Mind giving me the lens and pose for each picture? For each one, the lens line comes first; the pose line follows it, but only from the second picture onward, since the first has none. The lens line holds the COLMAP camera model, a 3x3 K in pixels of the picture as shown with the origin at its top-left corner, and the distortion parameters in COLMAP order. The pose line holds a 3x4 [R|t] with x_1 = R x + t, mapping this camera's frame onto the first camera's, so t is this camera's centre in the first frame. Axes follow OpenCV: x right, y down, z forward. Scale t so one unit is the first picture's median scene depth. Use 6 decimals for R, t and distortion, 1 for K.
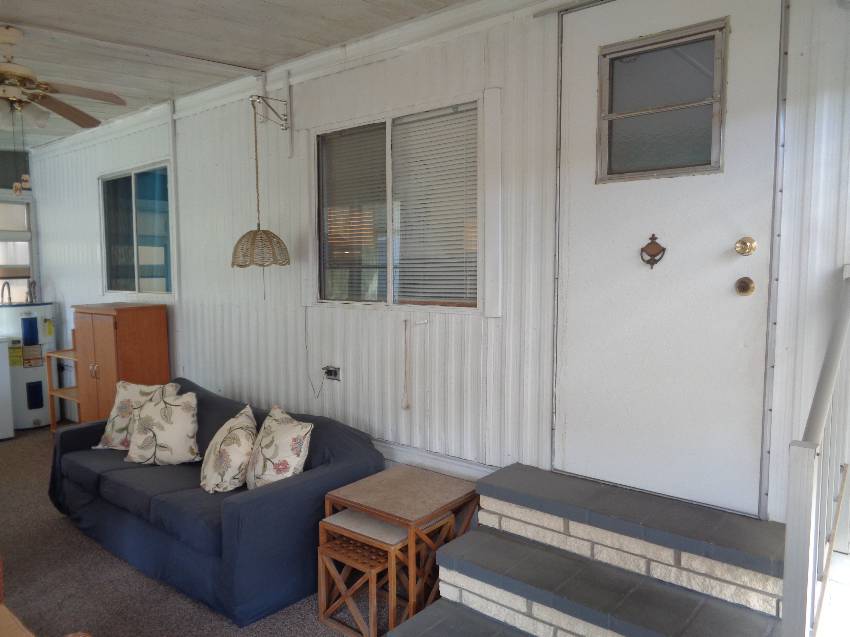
lens RADIAL K [[634.8, 0, 421.7], [0, 634.8, 320.1], [0, 0, 1]] dist [-0.000792, 0.008176]
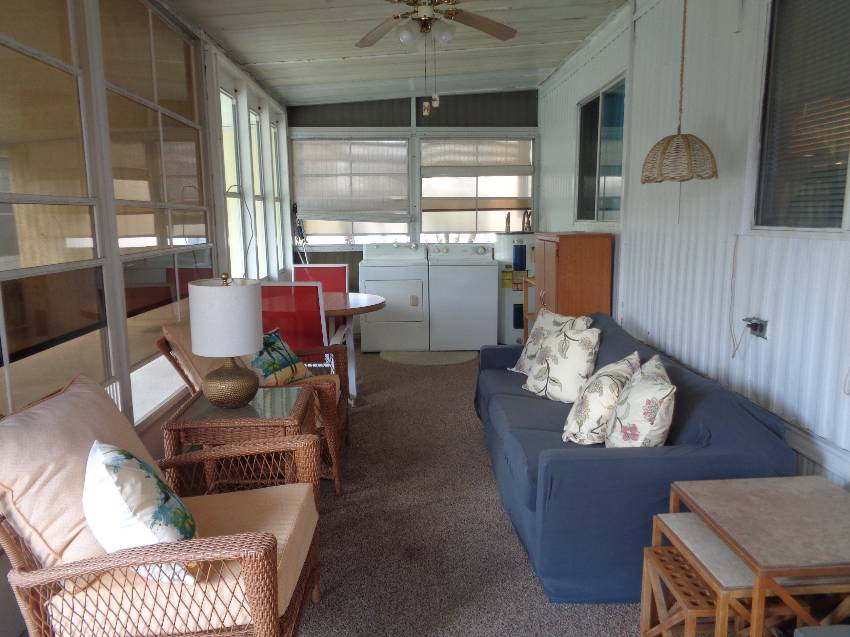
lens RADIAL K [[634.8, 0, 423.2], [0, 634.8, 315.9], [0, 0, 1]] dist [-0.000792, 0.008176]
pose [[0.678741, 0.120067, -0.724496, 0.125817], [-0.059736, 0.992302, 0.108486, 0.014788], [0.731944, -0.030355, 0.680688, 0.225603]]
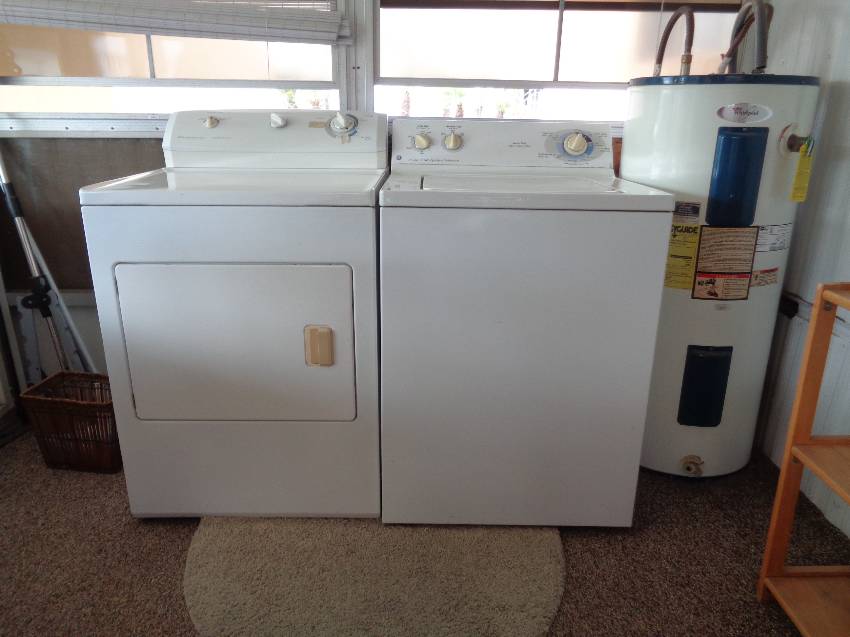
lens RADIAL K [[634.8, 0, 426.5], [0, 634.8, 318.6], [0, 0, 1]] dist [-0.000792, 0.008176]
pose [[0.662636, 0.260817, -0.702060, -0.838052], [-0.080897, 0.956844, 0.279116, 0.017541], [0.744560, -0.128158, 0.655139, 1.196389]]
